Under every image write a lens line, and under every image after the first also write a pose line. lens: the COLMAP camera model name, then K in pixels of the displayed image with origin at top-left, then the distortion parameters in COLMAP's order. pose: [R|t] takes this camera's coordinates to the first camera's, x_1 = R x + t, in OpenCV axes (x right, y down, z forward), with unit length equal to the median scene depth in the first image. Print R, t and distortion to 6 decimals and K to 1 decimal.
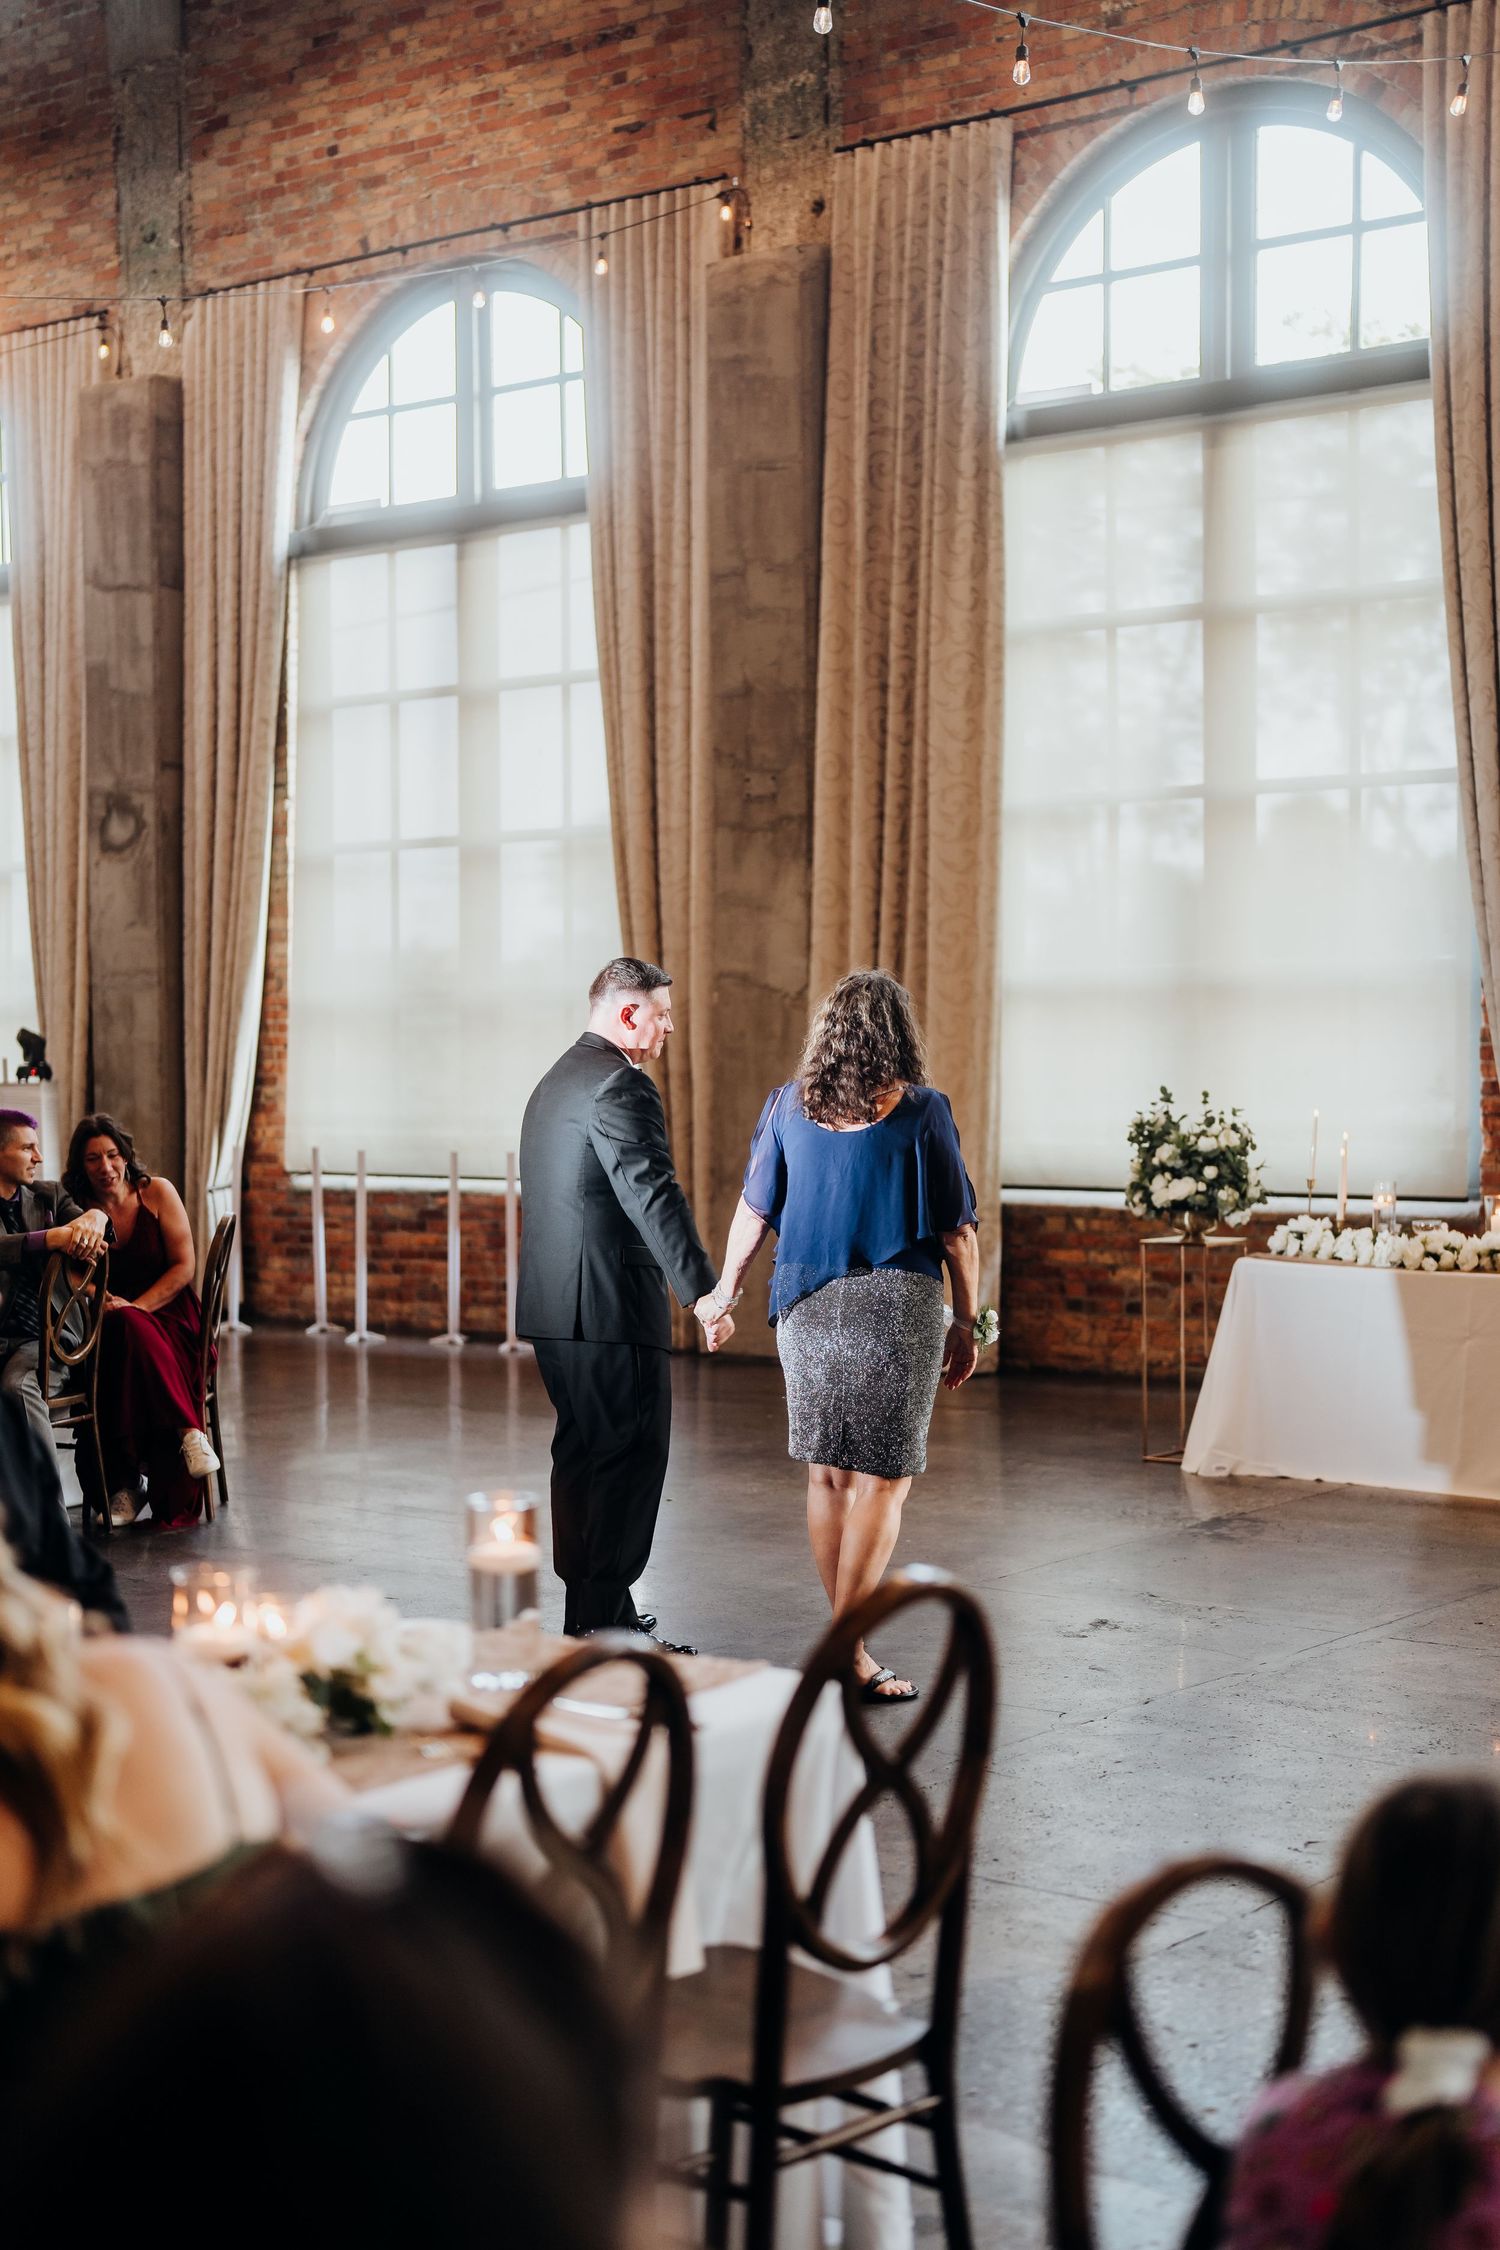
lens RADIAL K [[3187.4, 0, 764.3], [0, 3187.4, 1126.7], [0, 0, 1]] dist [-0.106377, 0.737980]
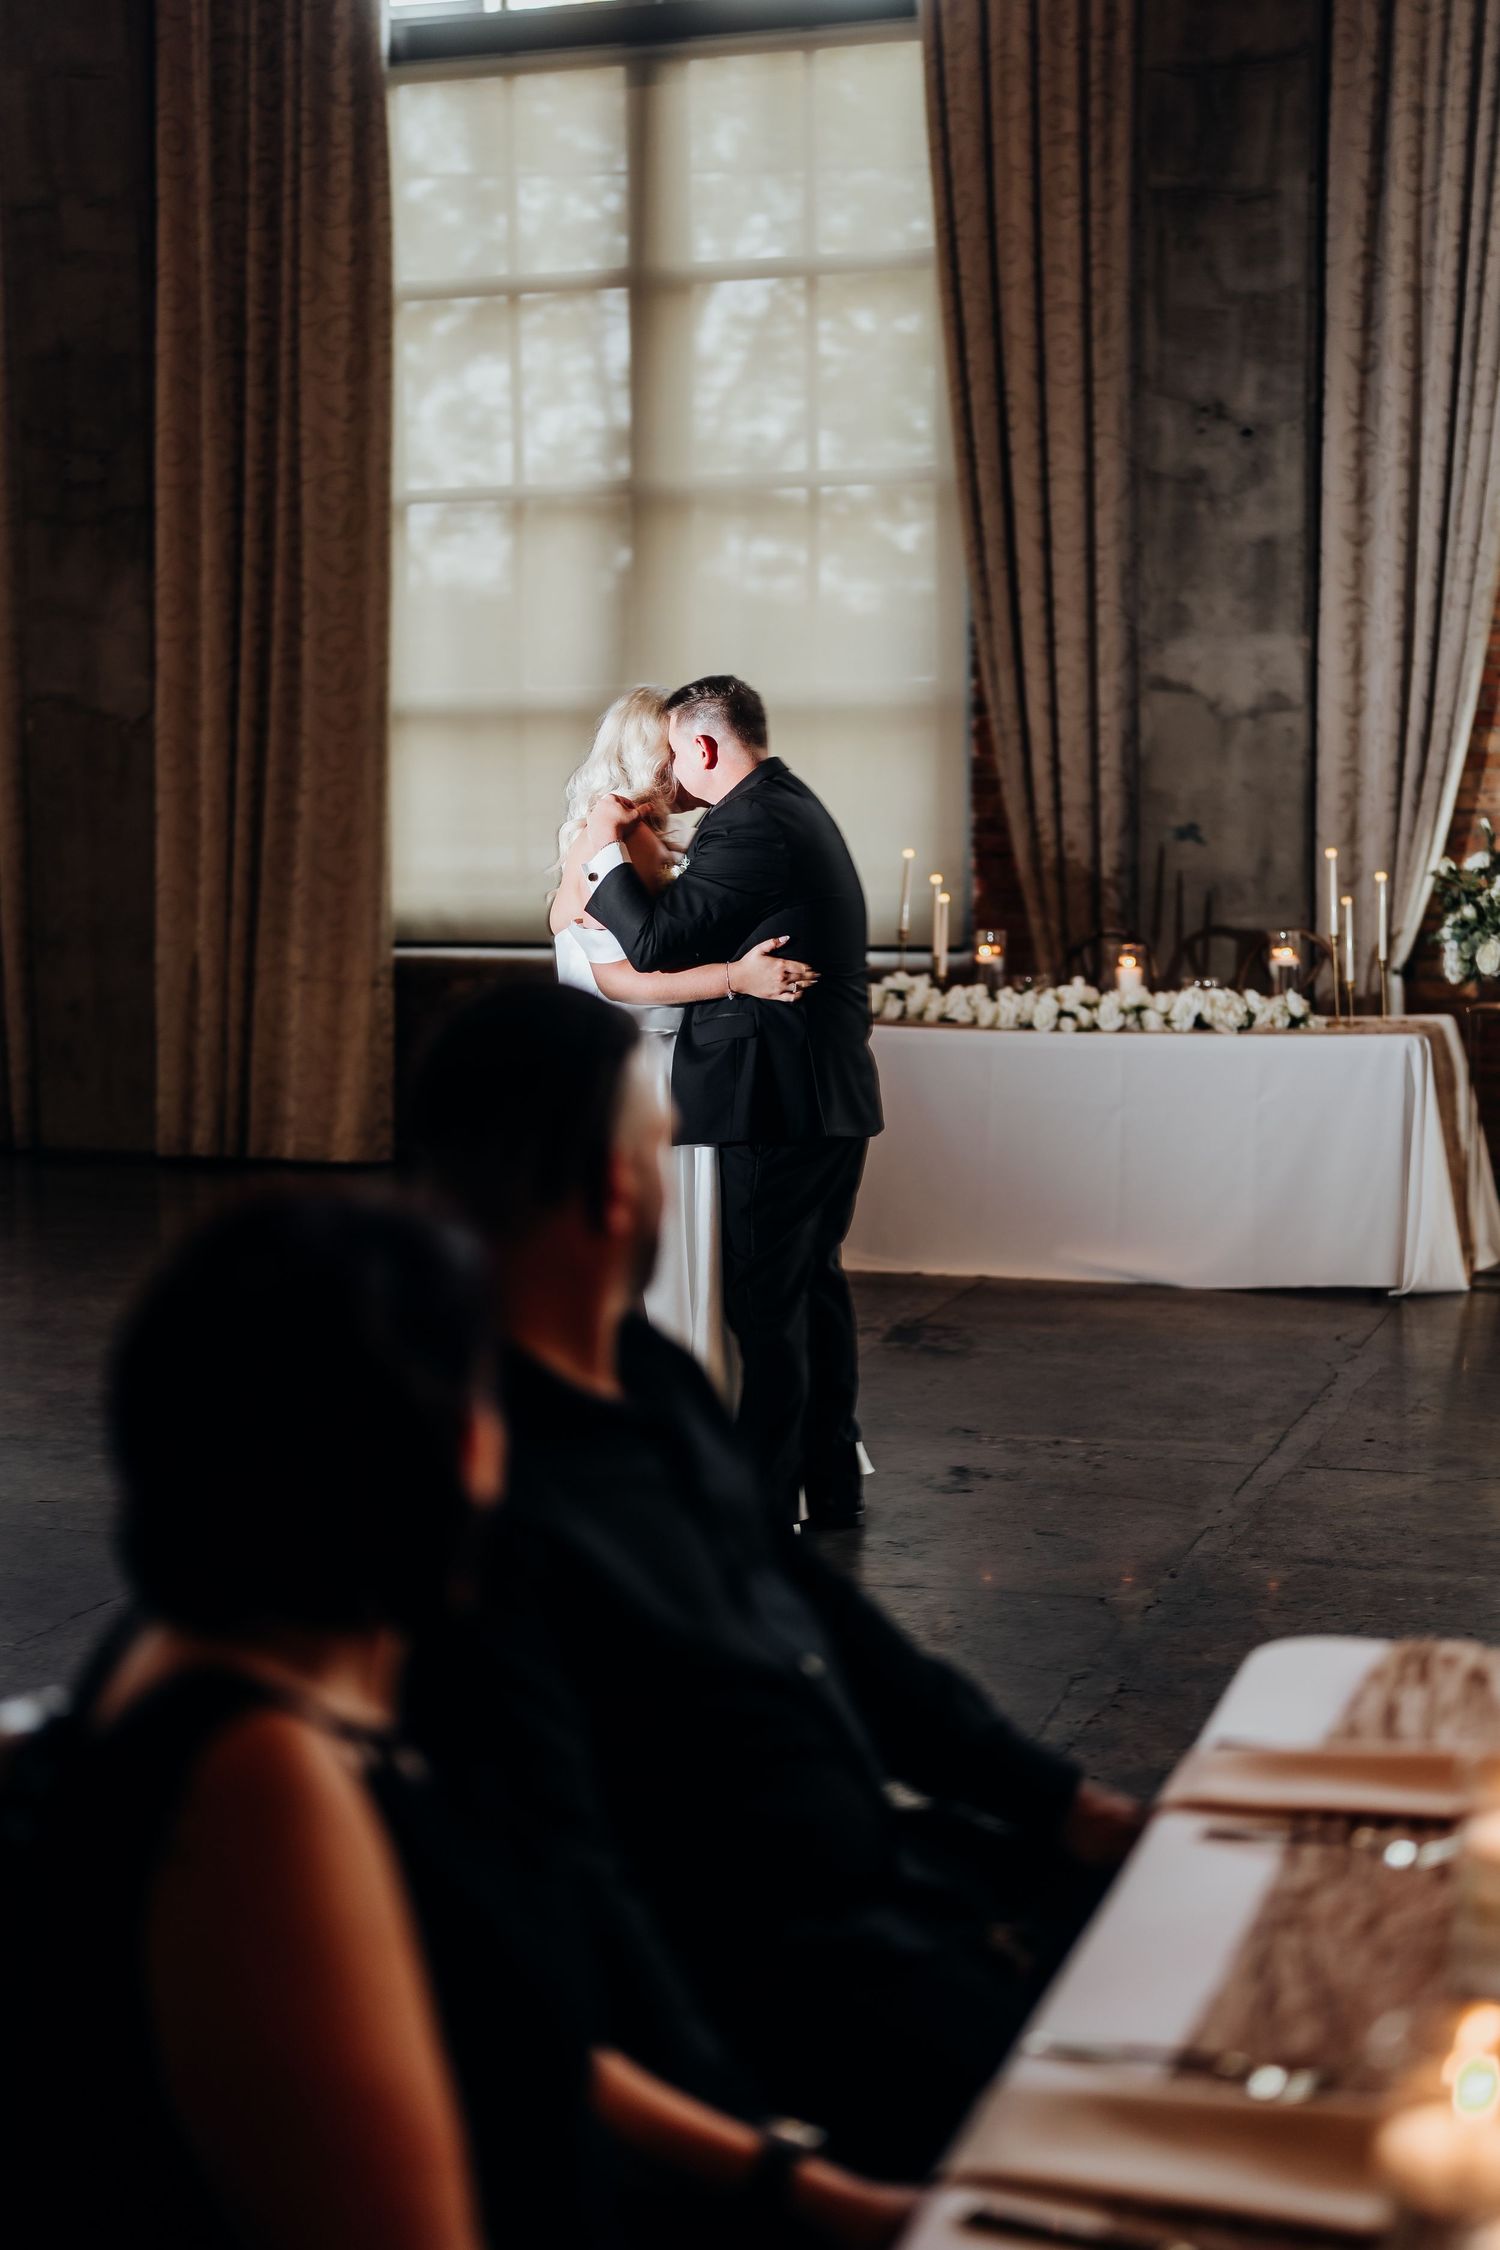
lens RADIAL K [[3277.0, 0, 771.6], [0, 3277.0, 1099.6], [0, 0, 1]] dist [-0.111996, 0.832687]
pose [[0.942367, -0.035376, 0.332706, -0.118105], [0.012441, 0.997412, 0.070816, -0.000773], [-0.334351, -0.062596, 0.940368, 0.120339]]
